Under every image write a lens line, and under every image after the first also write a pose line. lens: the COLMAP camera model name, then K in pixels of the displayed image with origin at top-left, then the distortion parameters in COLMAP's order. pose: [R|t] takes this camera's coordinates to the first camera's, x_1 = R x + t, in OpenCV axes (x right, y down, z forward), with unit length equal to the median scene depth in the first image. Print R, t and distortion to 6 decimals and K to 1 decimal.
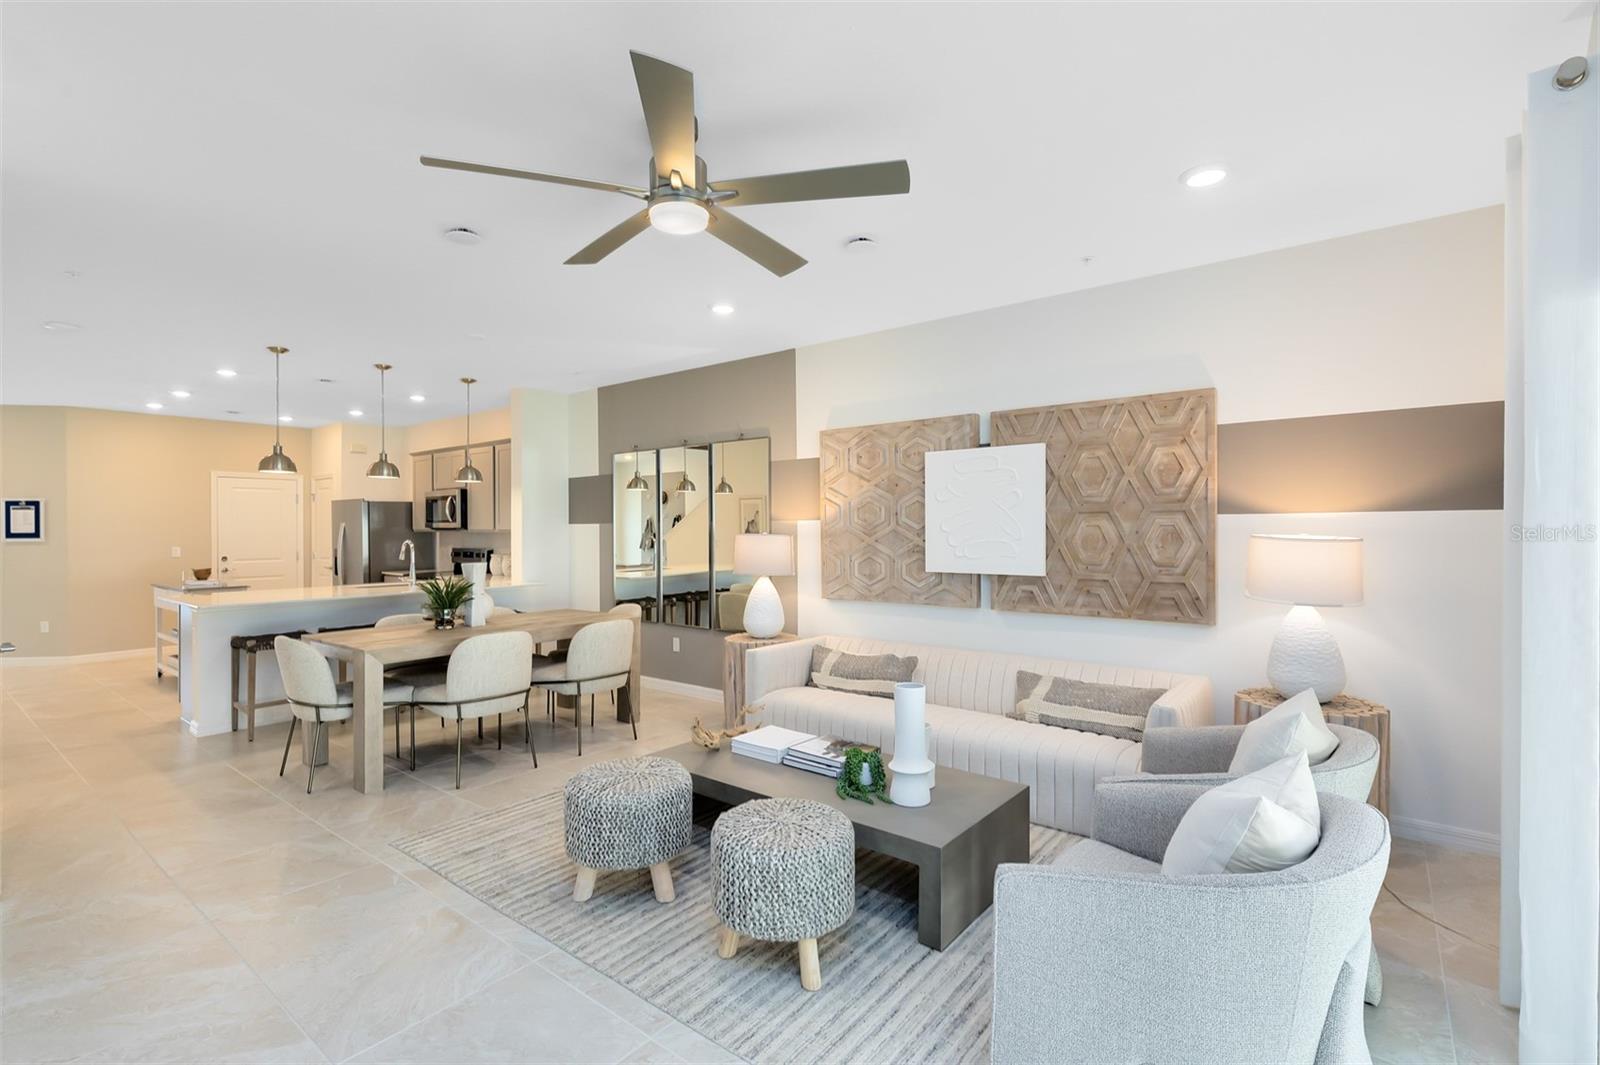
lens RADIAL K [[727.2, 0, 801.2], [0, 727.2, 530.3], [0, 0, 1]] dist [0.001557, 0.000930]
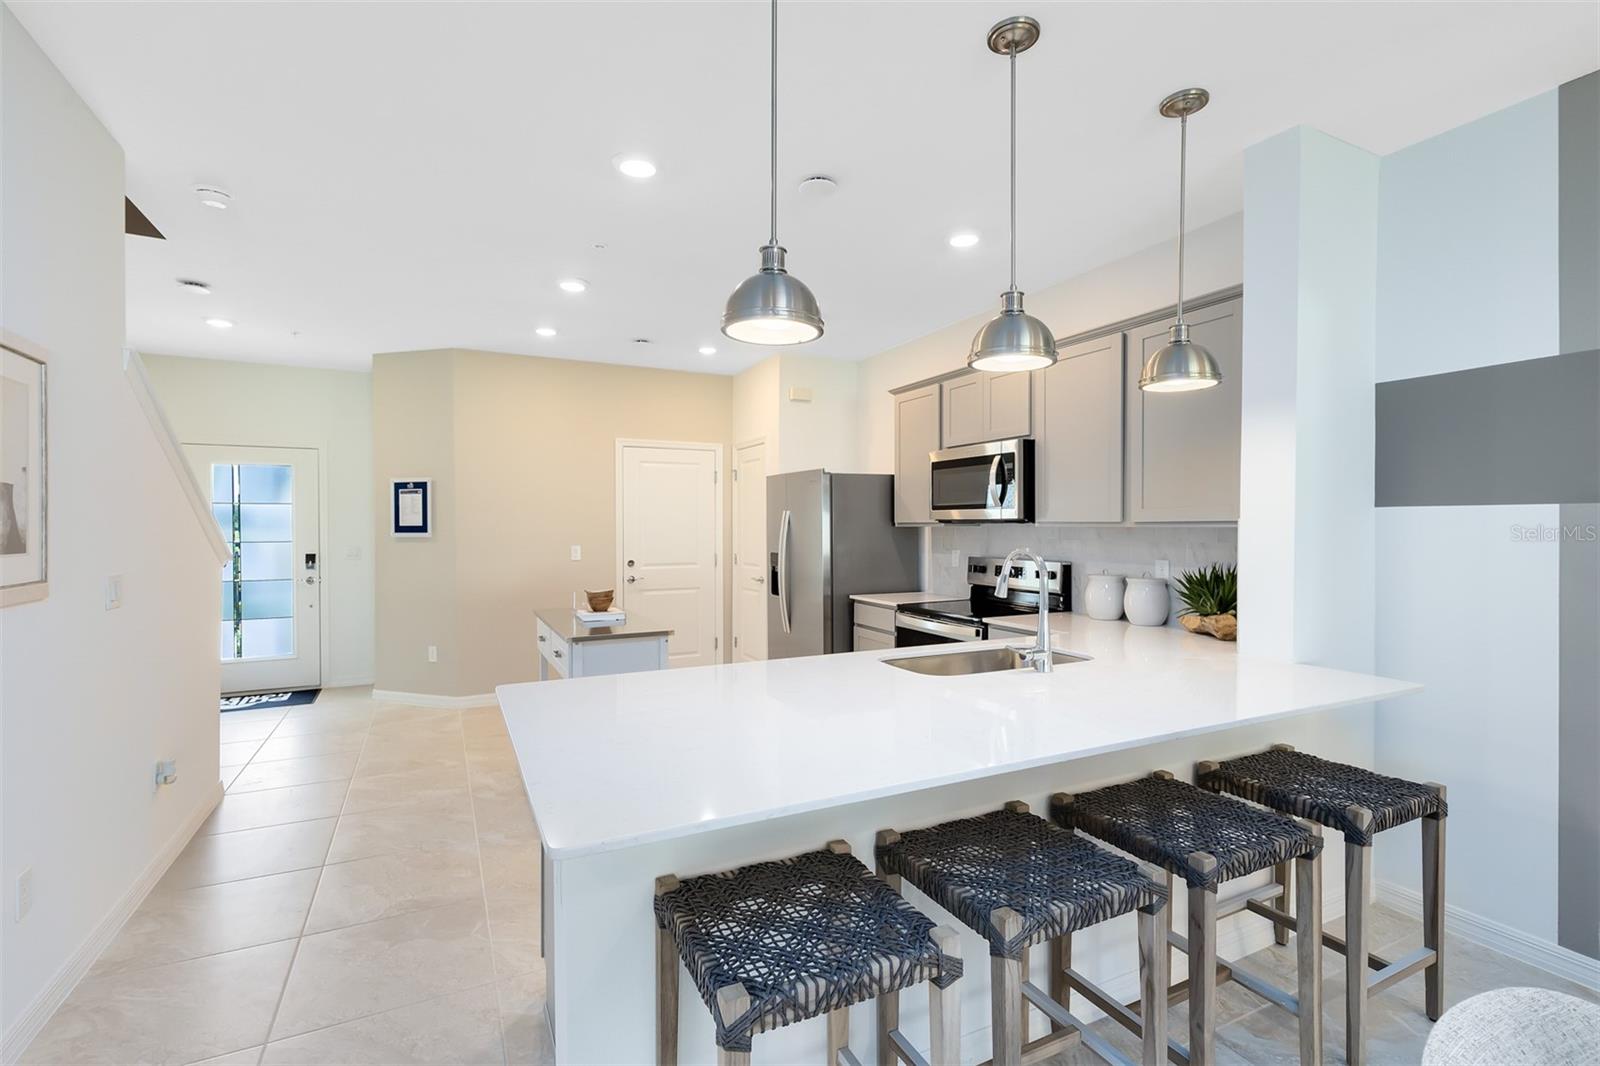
lens RADIAL K [[727.2, 0, 801.2], [0, 727.2, 530.8], [0, 0, 1]] dist [0.001557, 0.000930]
pose [[0.905560, 0.006496, -0.424169, -0.573984], [-0.003754, 0.999966, 0.007300, 0.002722], [0.424202, -0.005019, 0.905554, 0.720425]]
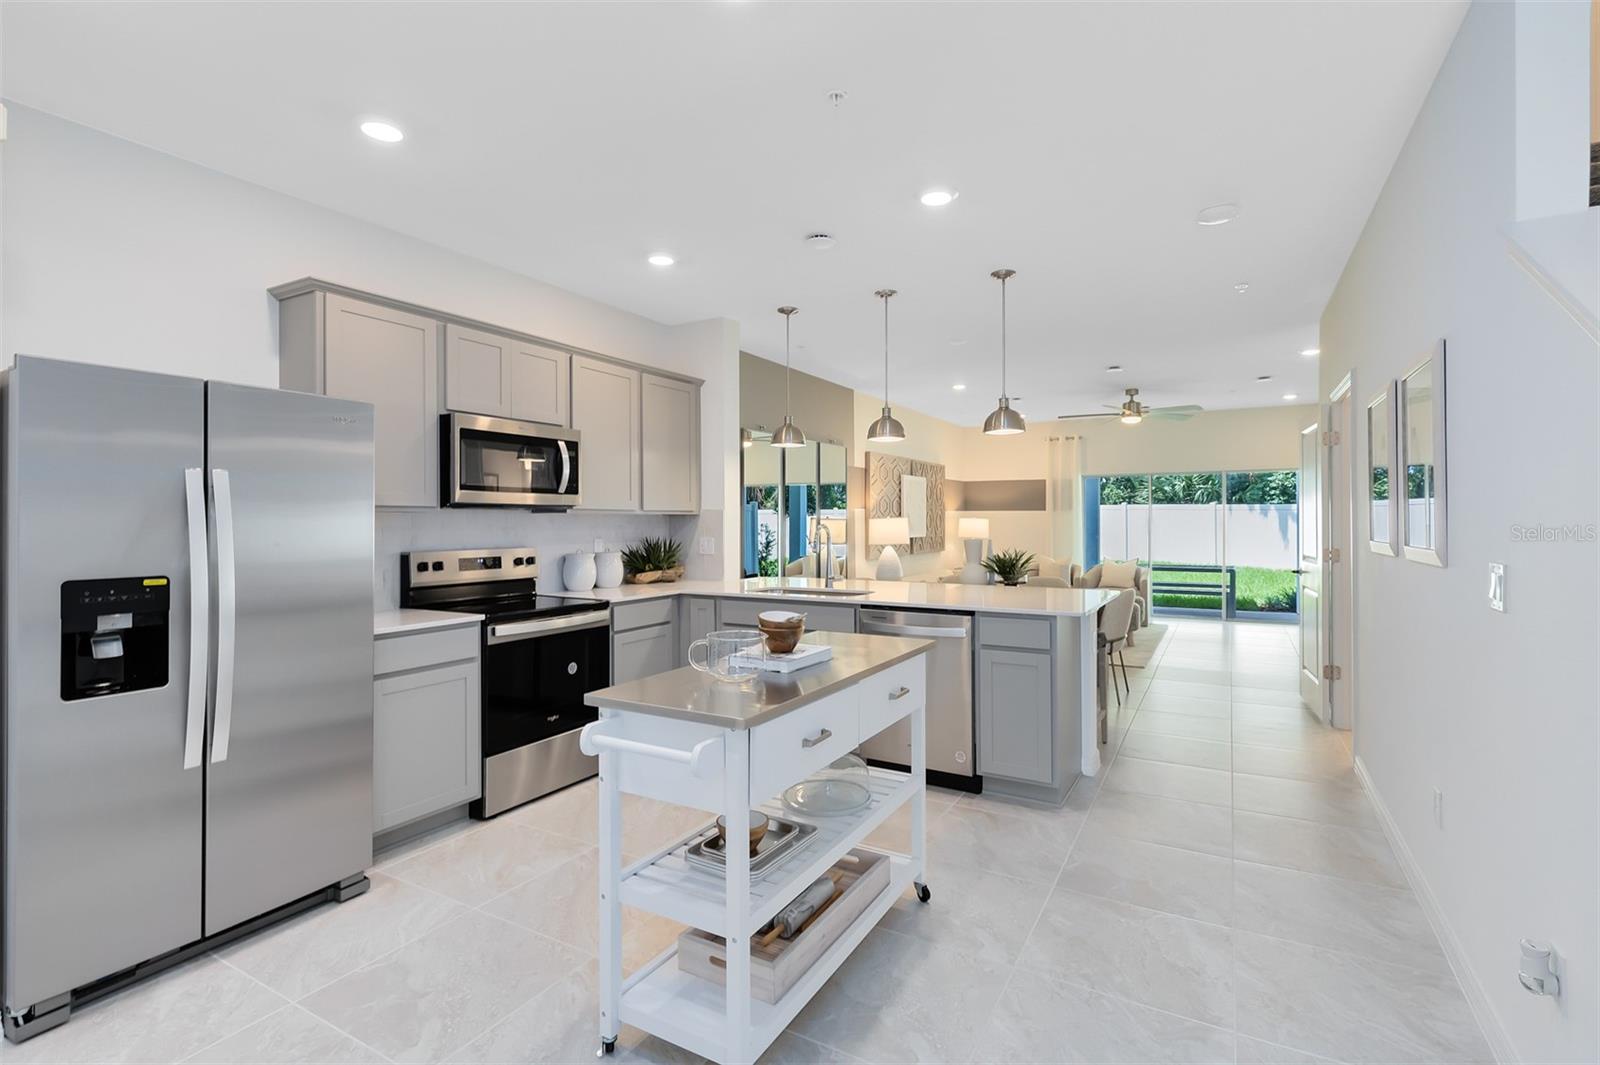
lens RADIAL K [[753.7, 0, 806.8], [0, 753.7, 517.7], [0, 0, 1]] dist [0.000746, 0.000470]
pose [[-0.156626, 0.008938, 0.987618, -1.467729], [0.005871, 0.999950, -0.008119, 0.015874], [-0.987641, 0.004527, -0.156671, 1.327855]]
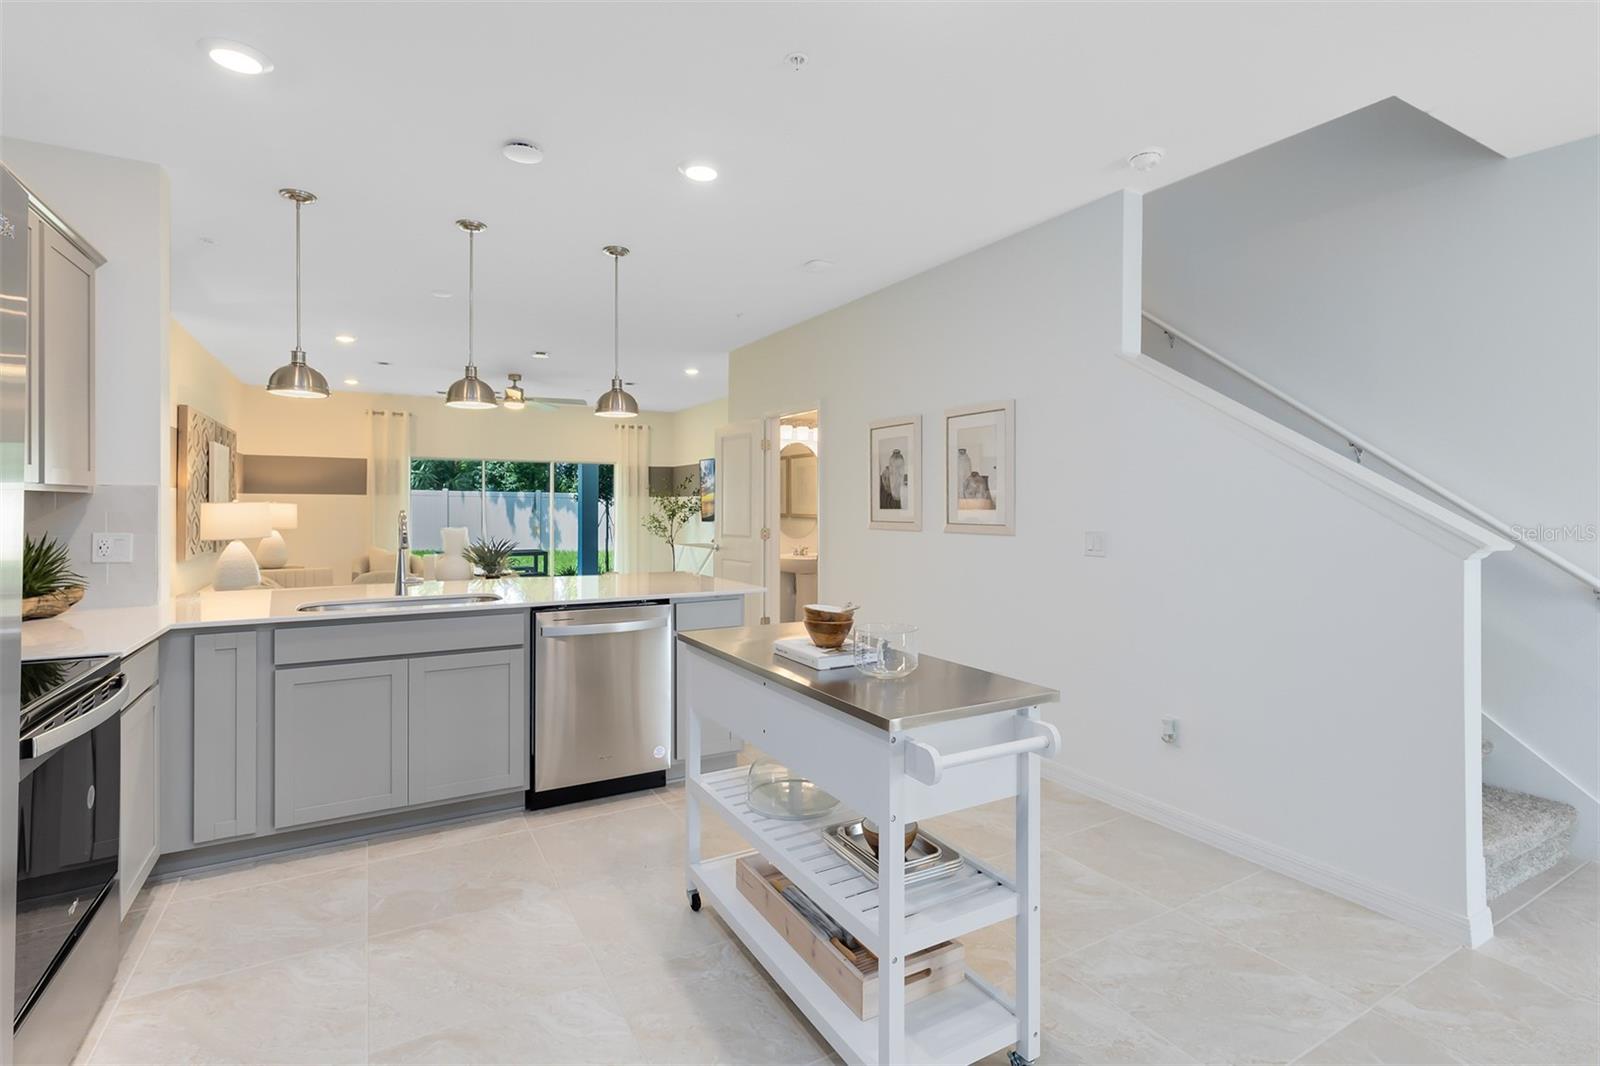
lens RADIAL K [[758.0, 0, 825.2], [0, 758.0, 502.8], [0, 0, 1]] dist [0.000692, -0.000125]
pose [[-0.935588, 0.004958, 0.353058, -1.190575], [0.003730, 0.999984, -0.004160, 0.014431], [-0.353073, -0.002575, -0.935592, 1.640972]]
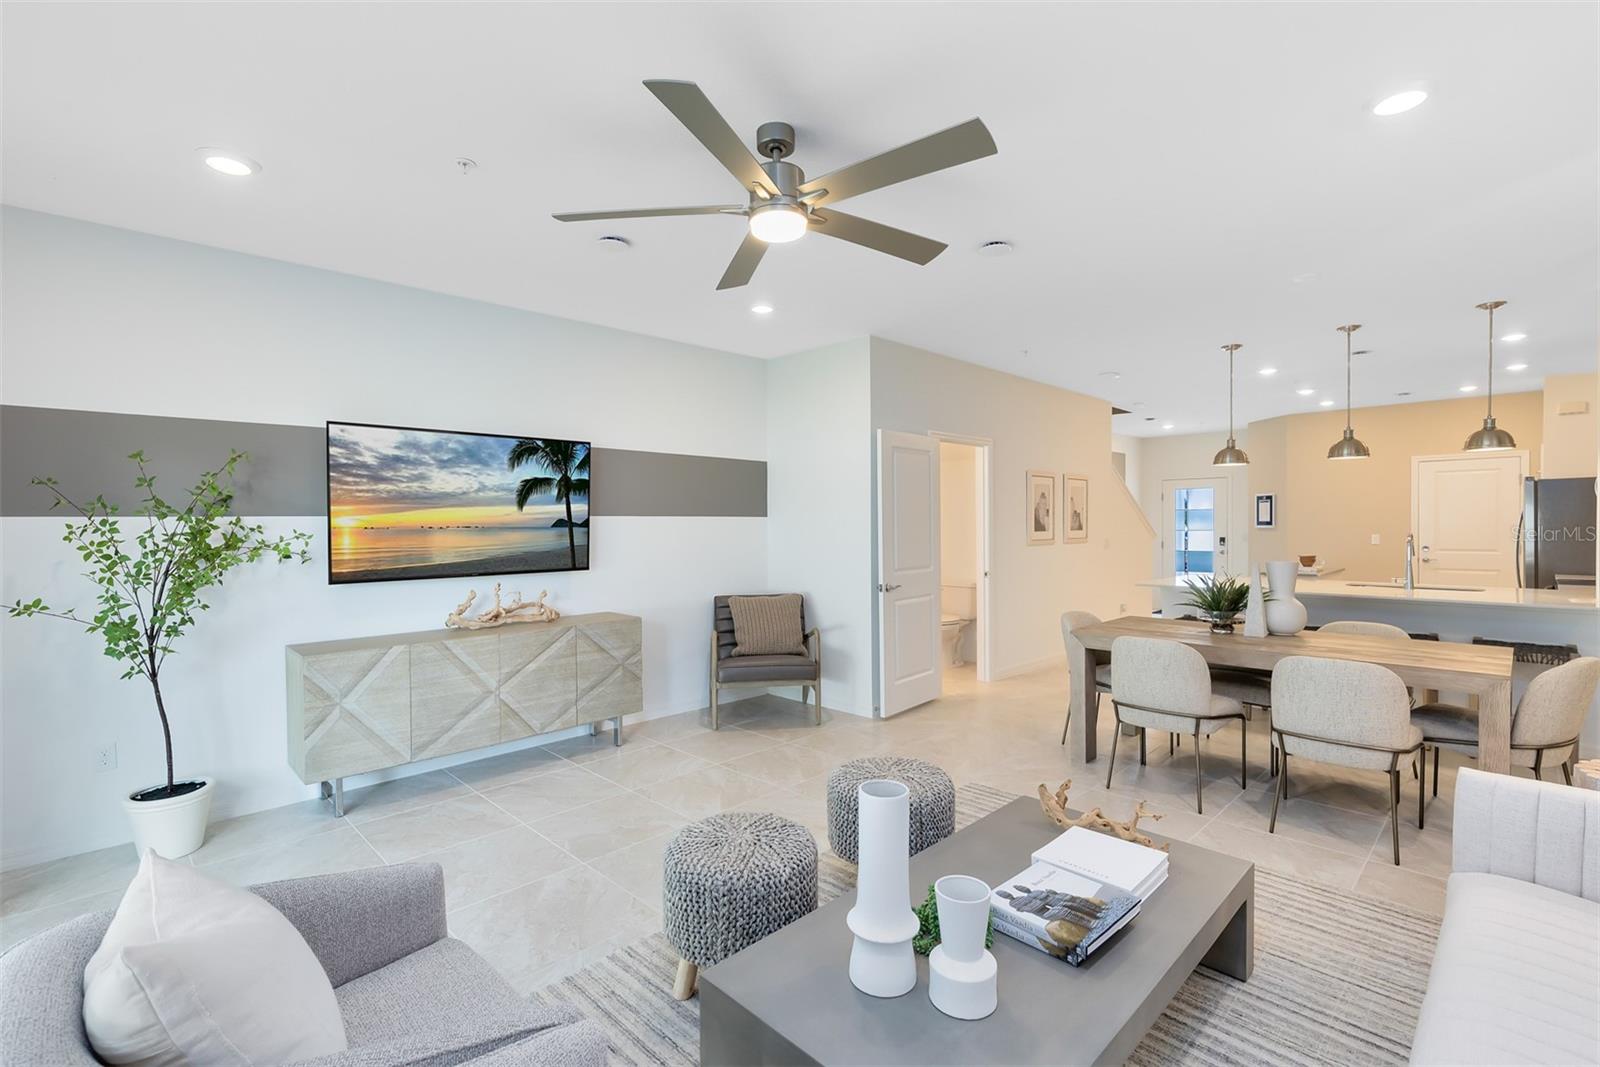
lens RADIAL K [[727.2, 0, 801.2], [0, 727.2, 531.3], [0, 0, 1]] dist [0.001557, 0.000930]
pose [[-0.119411, 0.016084, -0.992715, 0.385158], [0.006265, 0.999861, 0.015446, -0.004918], [0.992825, -0.004375, -0.119496, 0.513474]]
